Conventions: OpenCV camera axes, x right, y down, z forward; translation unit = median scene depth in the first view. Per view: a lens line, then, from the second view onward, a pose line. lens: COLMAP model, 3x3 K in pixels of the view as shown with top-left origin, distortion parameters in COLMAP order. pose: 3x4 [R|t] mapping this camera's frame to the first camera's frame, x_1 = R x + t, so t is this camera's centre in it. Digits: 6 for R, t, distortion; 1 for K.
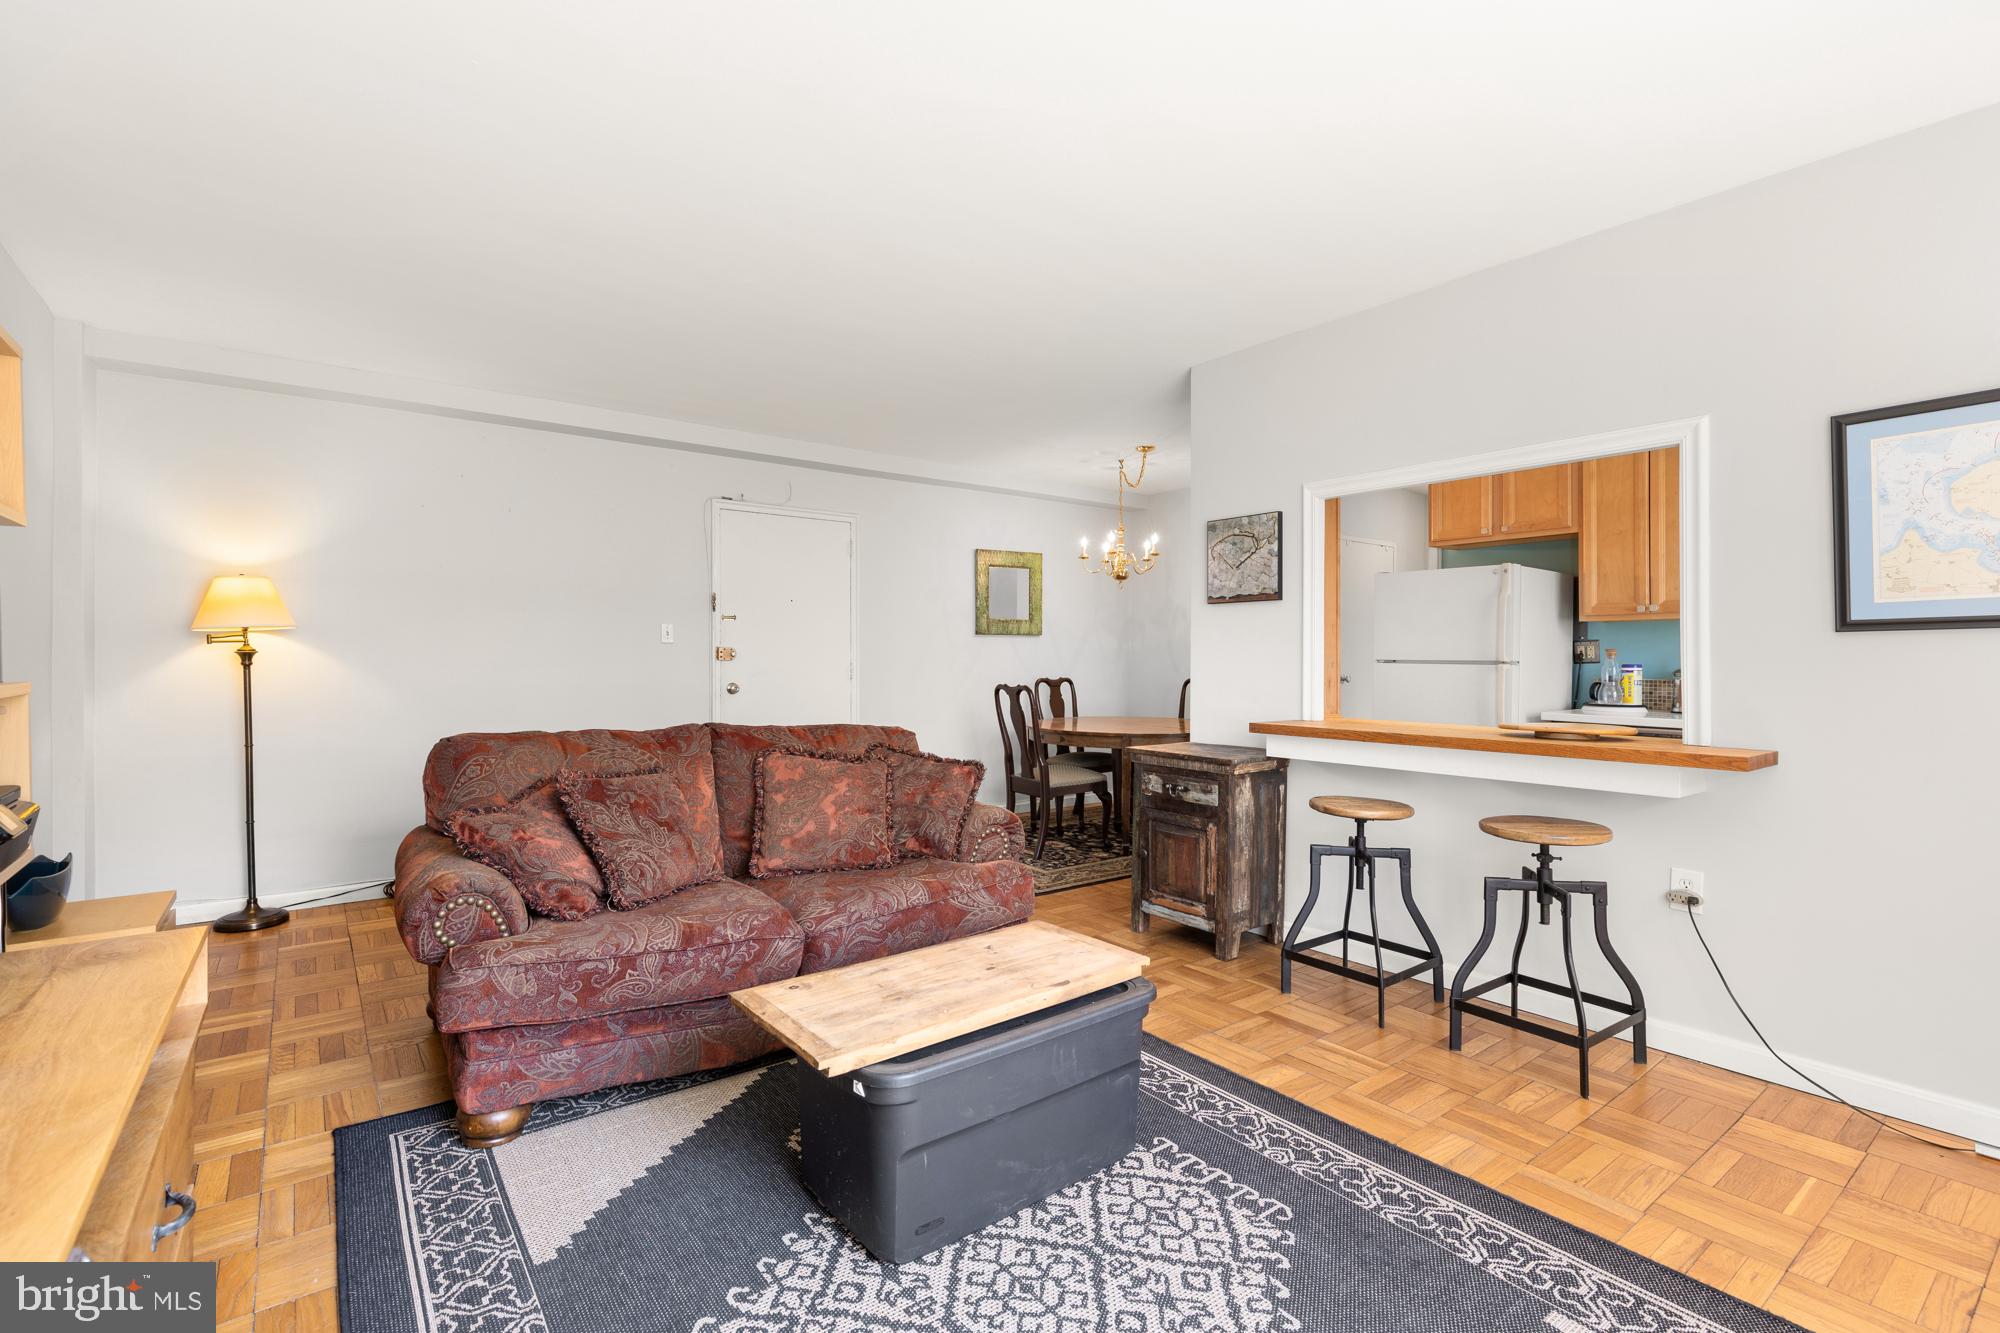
lens RADIAL K [[903.7, 0, 1000.8], [0, 903.7, 640.0], [0, 0, 1]] dist [0.001246, 0.000024]
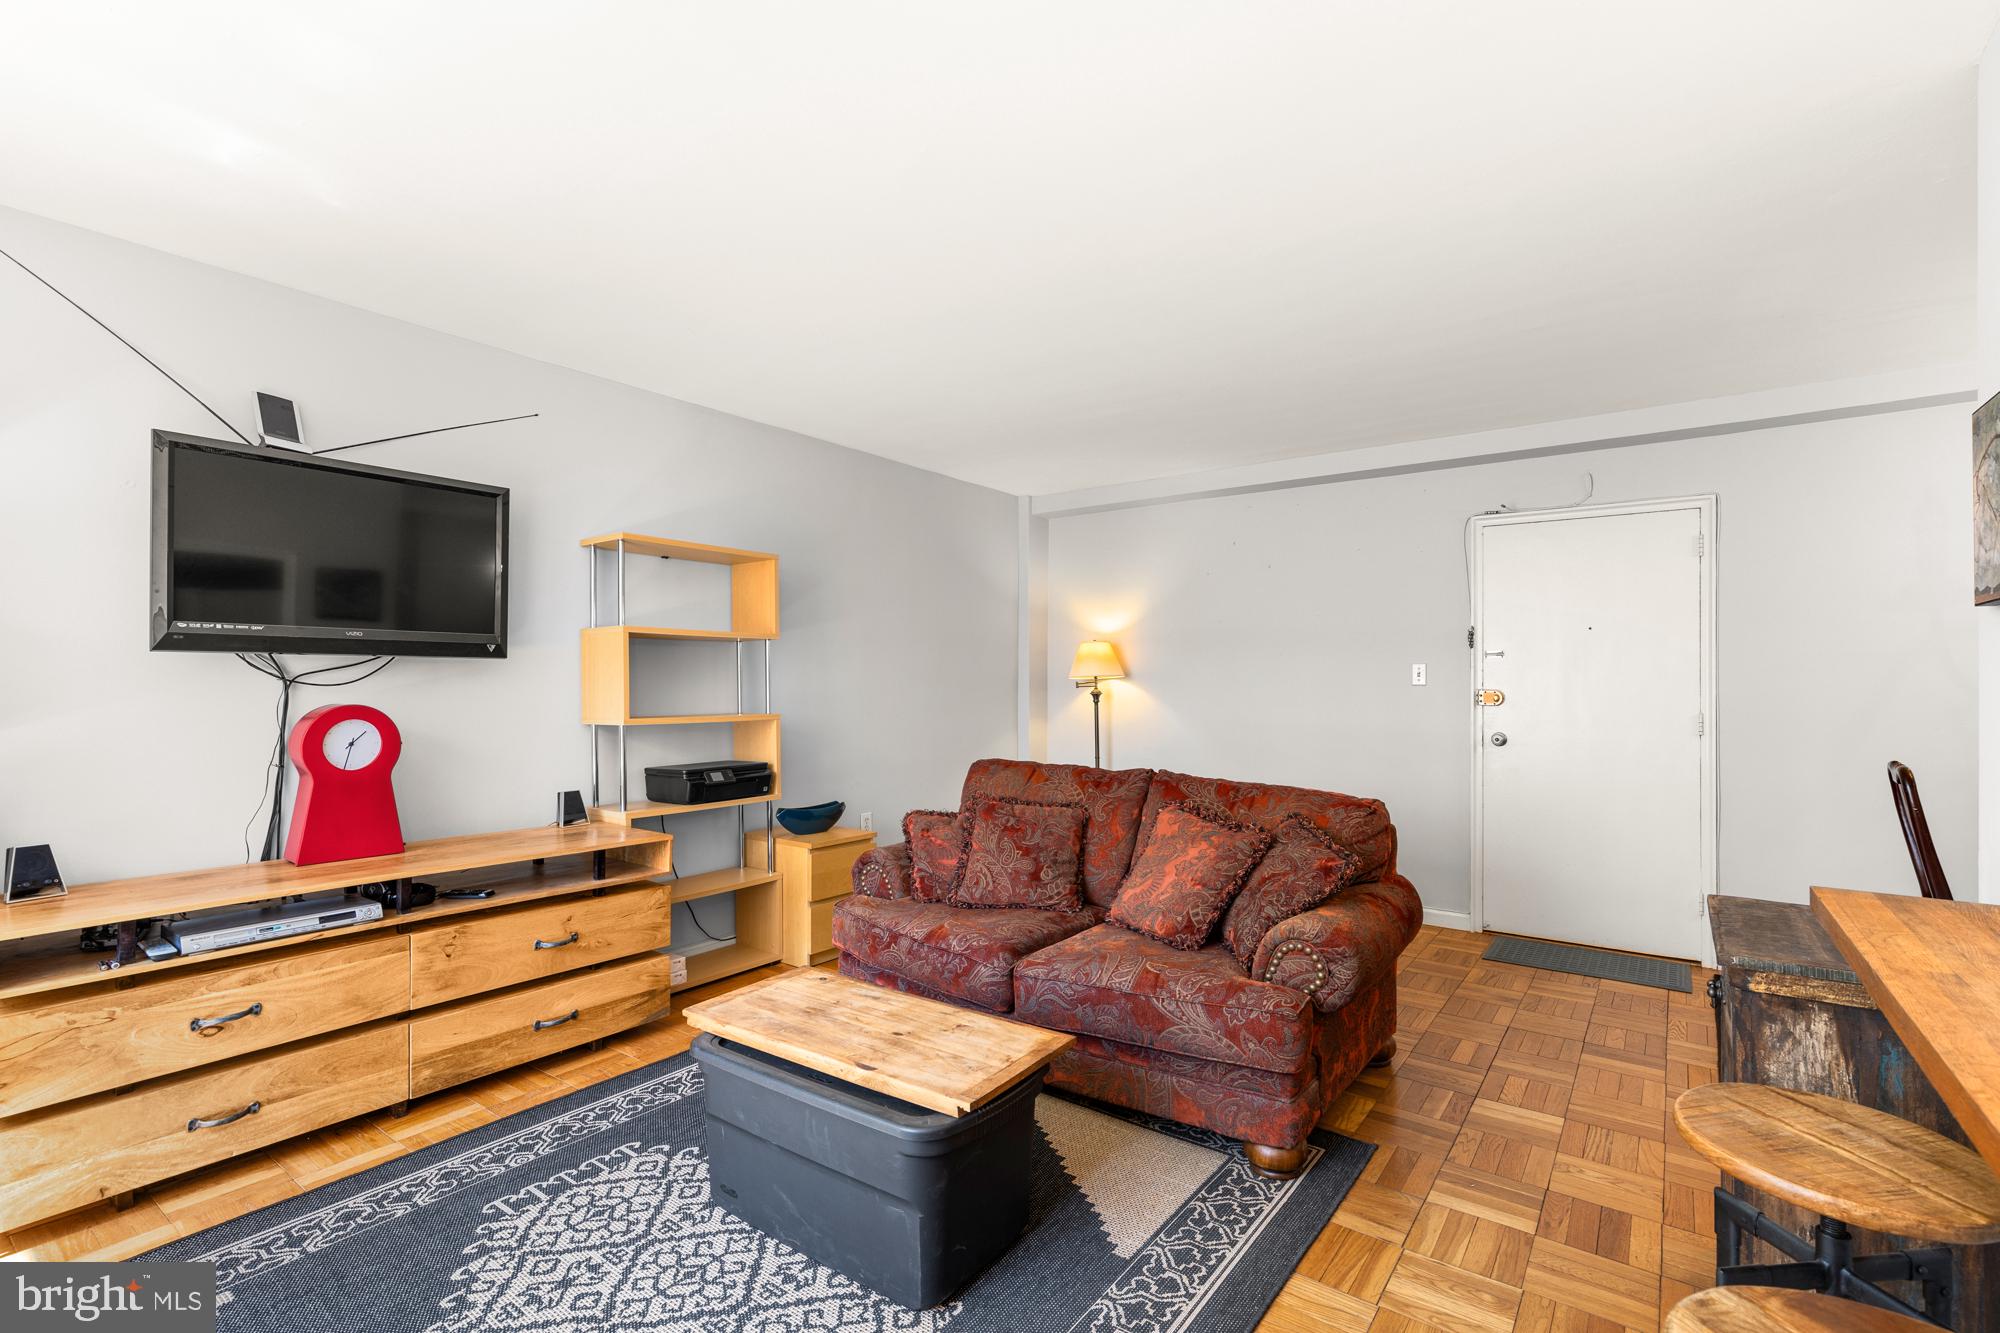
lens RADIAL K [[912.8, 0, 1002.5], [0, 912.8, 674.1], [0, 0, 1]] dist [-0.000182, 0.000015]
pose [[0.280764, -0.007398, -0.959748, 0.986474], [0.012672, 0.999912, -0.004001, -0.024037], [0.959693, -0.011038, 0.280833, 0.840234]]
